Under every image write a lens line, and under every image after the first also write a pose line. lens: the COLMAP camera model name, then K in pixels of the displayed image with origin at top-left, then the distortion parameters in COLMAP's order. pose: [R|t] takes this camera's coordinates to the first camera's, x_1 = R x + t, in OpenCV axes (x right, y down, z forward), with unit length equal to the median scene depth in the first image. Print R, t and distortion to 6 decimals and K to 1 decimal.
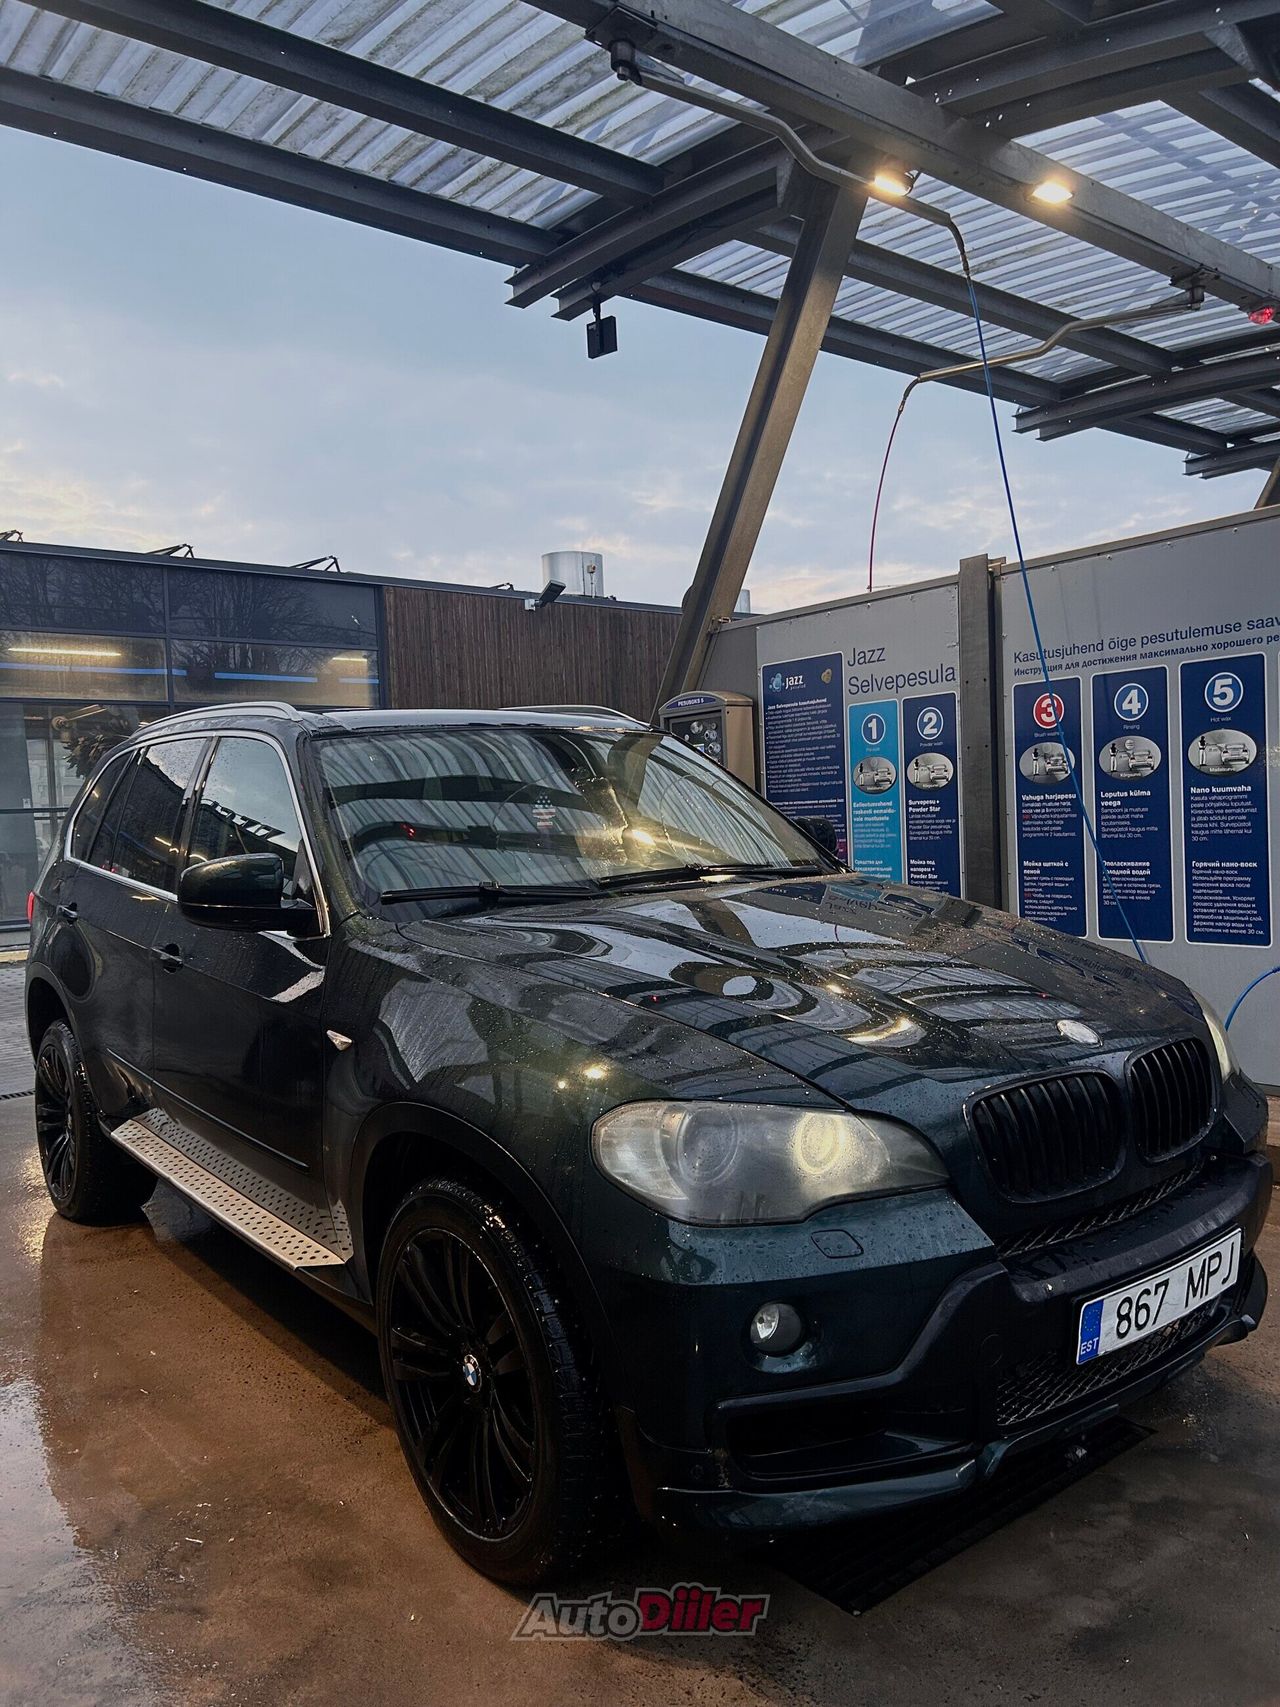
lens RADIAL K [[1319.0, 0, 528.3], [0, 1319.0, 866.0], [0, 0, 1]] dist [0.300373, -0.398460]
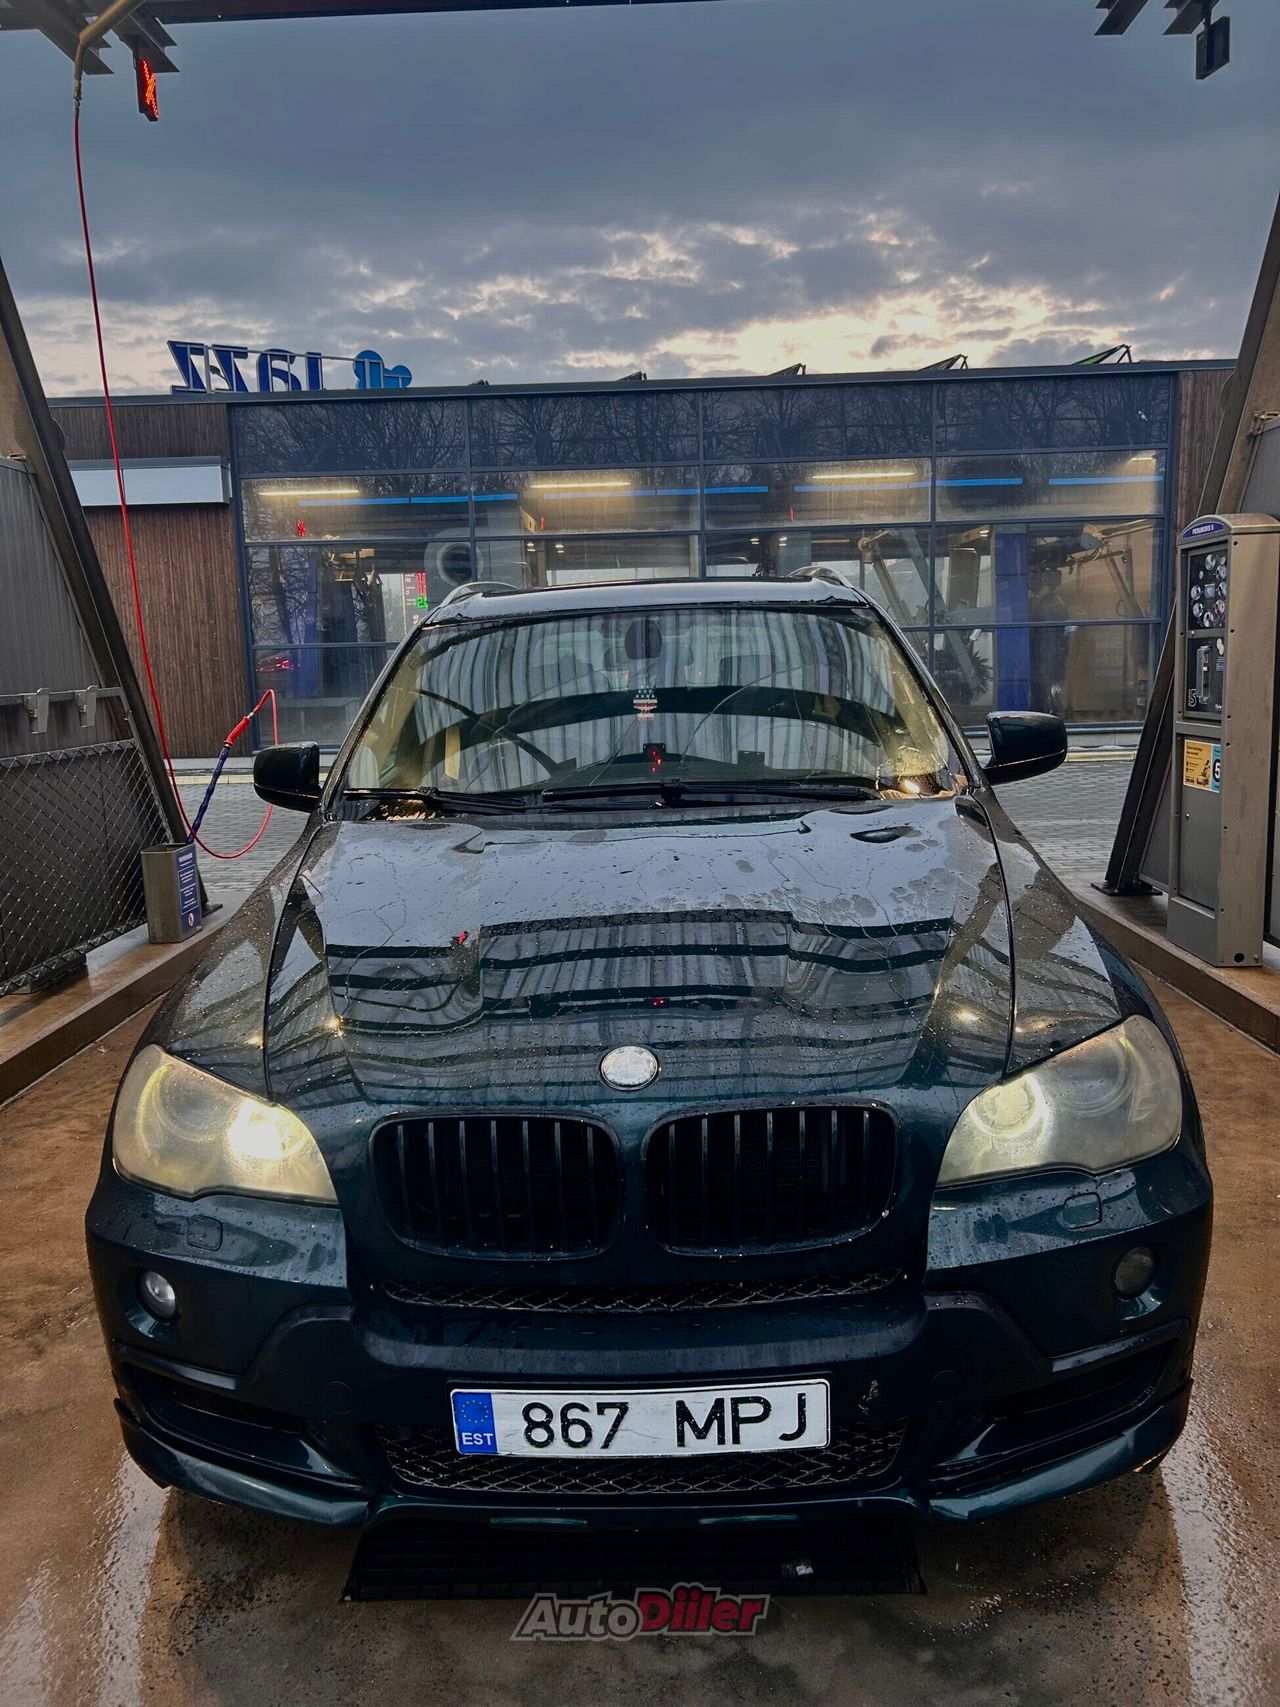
lens RADIAL K [[1271.7, 0, 640.0], [0, 1271.7, 853.5], [0, 0, 1]] dist [0.061308, -0.062858]
pose [[0.770034, 0.129509, -0.624720, 0.810077], [-0.034679, 0.986229, 0.161706, -0.106047], [0.637060, -0.102854, 0.763922, 0.466633]]
